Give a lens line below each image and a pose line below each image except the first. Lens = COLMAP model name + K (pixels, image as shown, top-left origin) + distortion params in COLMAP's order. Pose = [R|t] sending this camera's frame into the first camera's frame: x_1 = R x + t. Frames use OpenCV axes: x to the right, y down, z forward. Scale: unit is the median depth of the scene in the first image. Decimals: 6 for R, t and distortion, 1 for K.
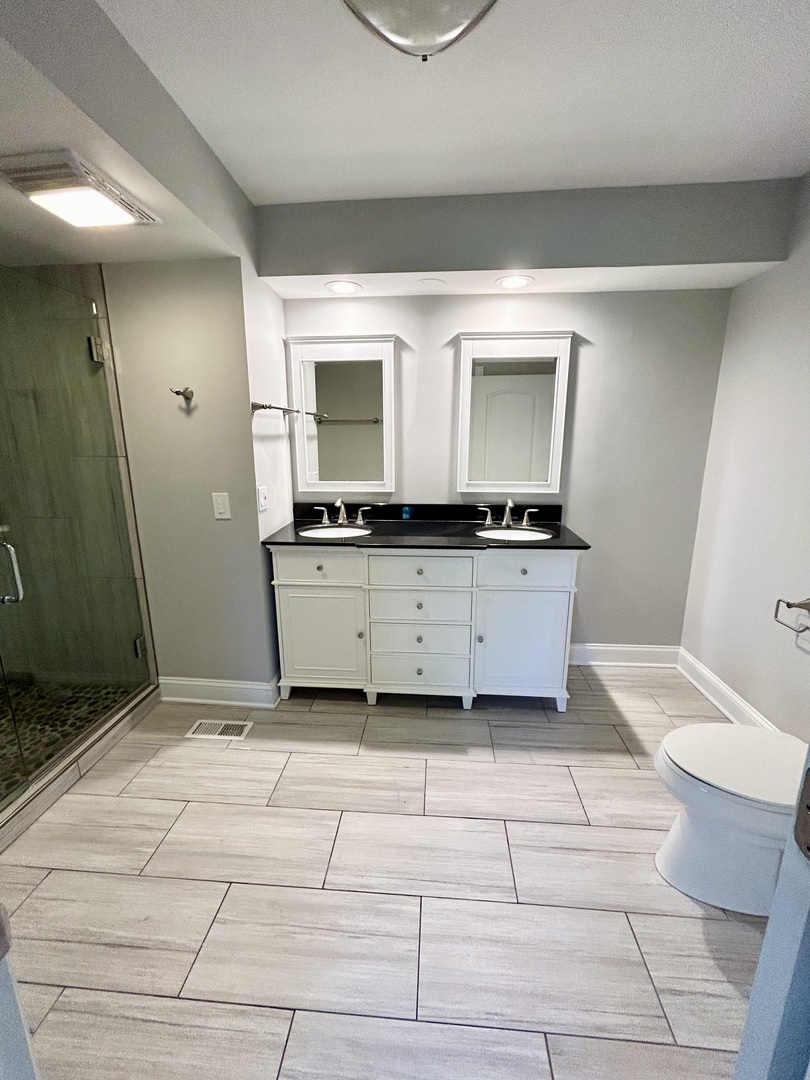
lens RADIAL K [[431.4, 0, 416.6], [0, 431.4, 539.4], [0, 0, 1]] dist [0.002649, 0.000705]
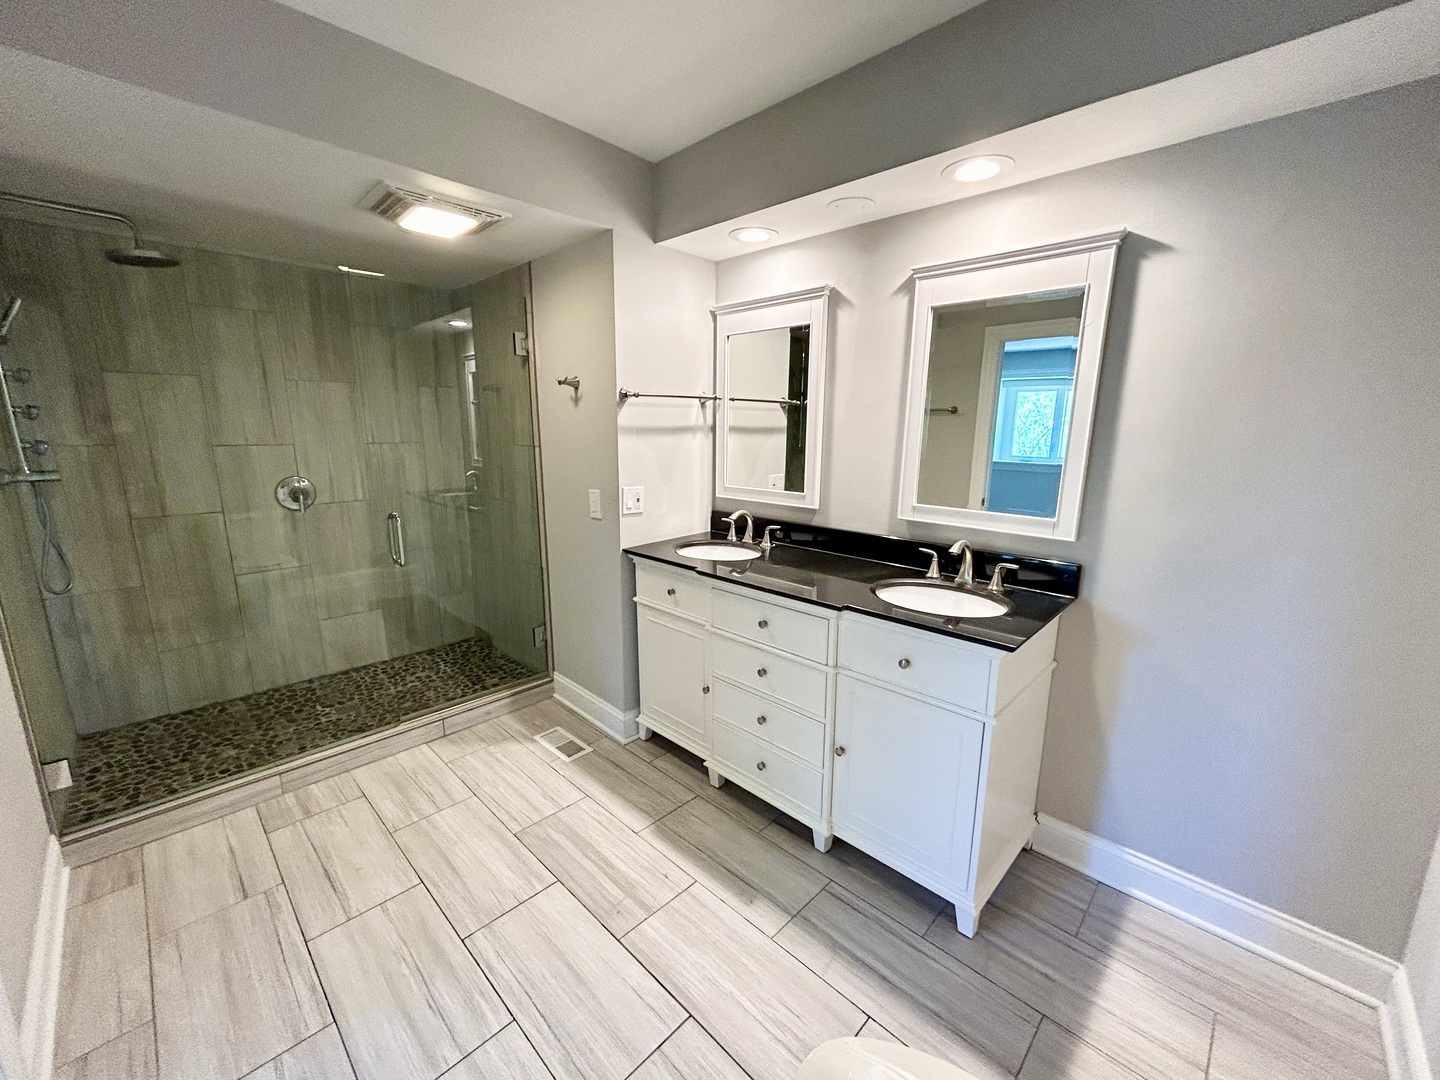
lens RADIAL K [[575.2, 0, 747.7], [0, 575.2, 550.0], [0, 0, 1]] dist [0.002649, 0.000705]
pose [[0.776608, 0.142817, -0.613582, 0.504981], [-0.156274, 0.987196, 0.031983, -0.063953], [0.610293, 0.071049, 0.788983, 0.222427]]
